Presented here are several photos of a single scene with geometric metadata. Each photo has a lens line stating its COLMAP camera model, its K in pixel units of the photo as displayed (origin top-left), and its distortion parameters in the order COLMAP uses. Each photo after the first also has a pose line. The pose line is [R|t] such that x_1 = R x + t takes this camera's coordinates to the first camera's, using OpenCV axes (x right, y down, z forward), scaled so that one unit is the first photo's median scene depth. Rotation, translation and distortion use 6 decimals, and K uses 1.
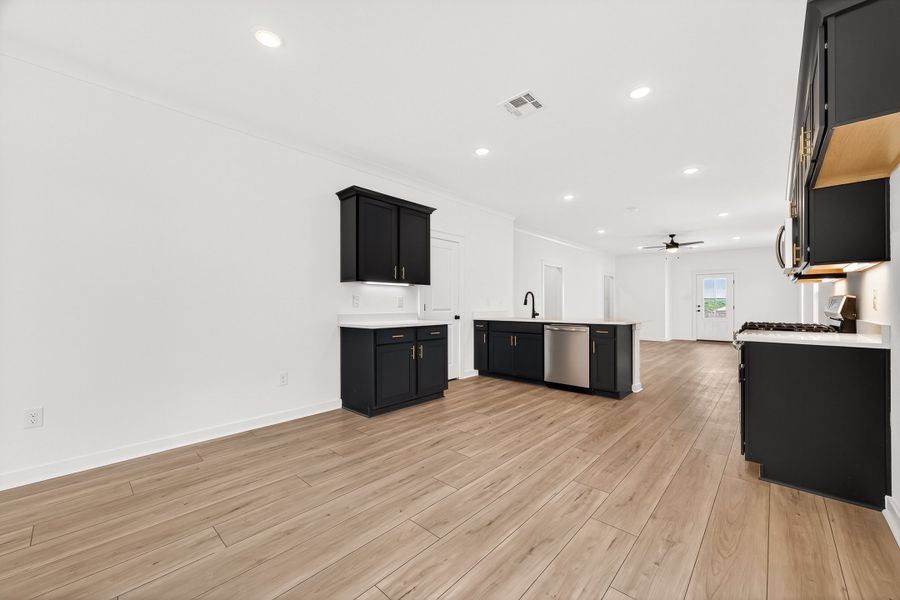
lens RADIAL K [[356.7, 0, 438.5], [0, 356.7, 301.9], [0, 0, 1]] dist [0.009385, -0.000118]
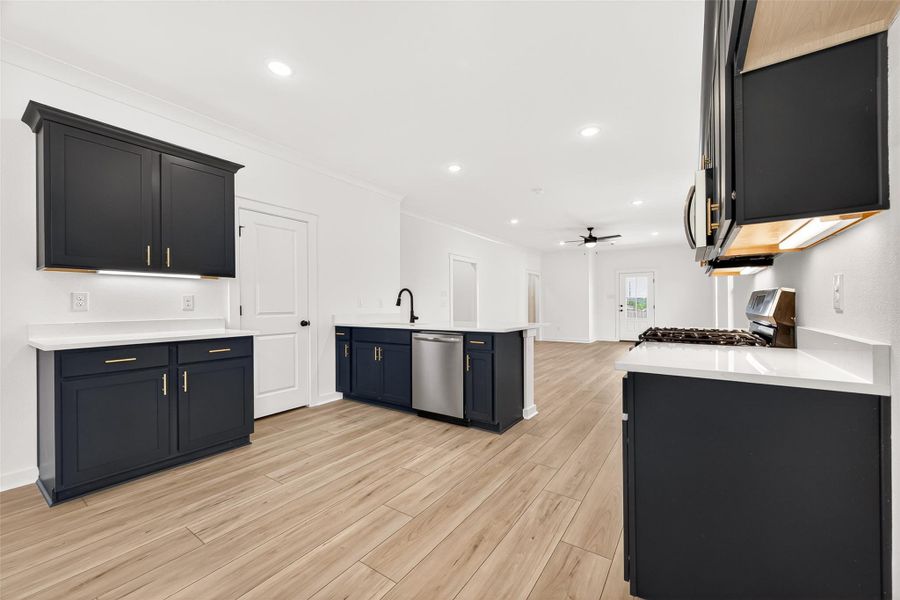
lens RADIAL K [[356.7, 0, 438.5], [0, 356.7, 301.9], [0, 0, 1]] dist [0.009385, -0.000118]
pose [[0.991076, -0.005557, 0.133180, 0.274644], [0.005906, 0.999980, -0.002231, 0.002494], [-0.133165, 0.002998, 0.991089, 0.278012]]
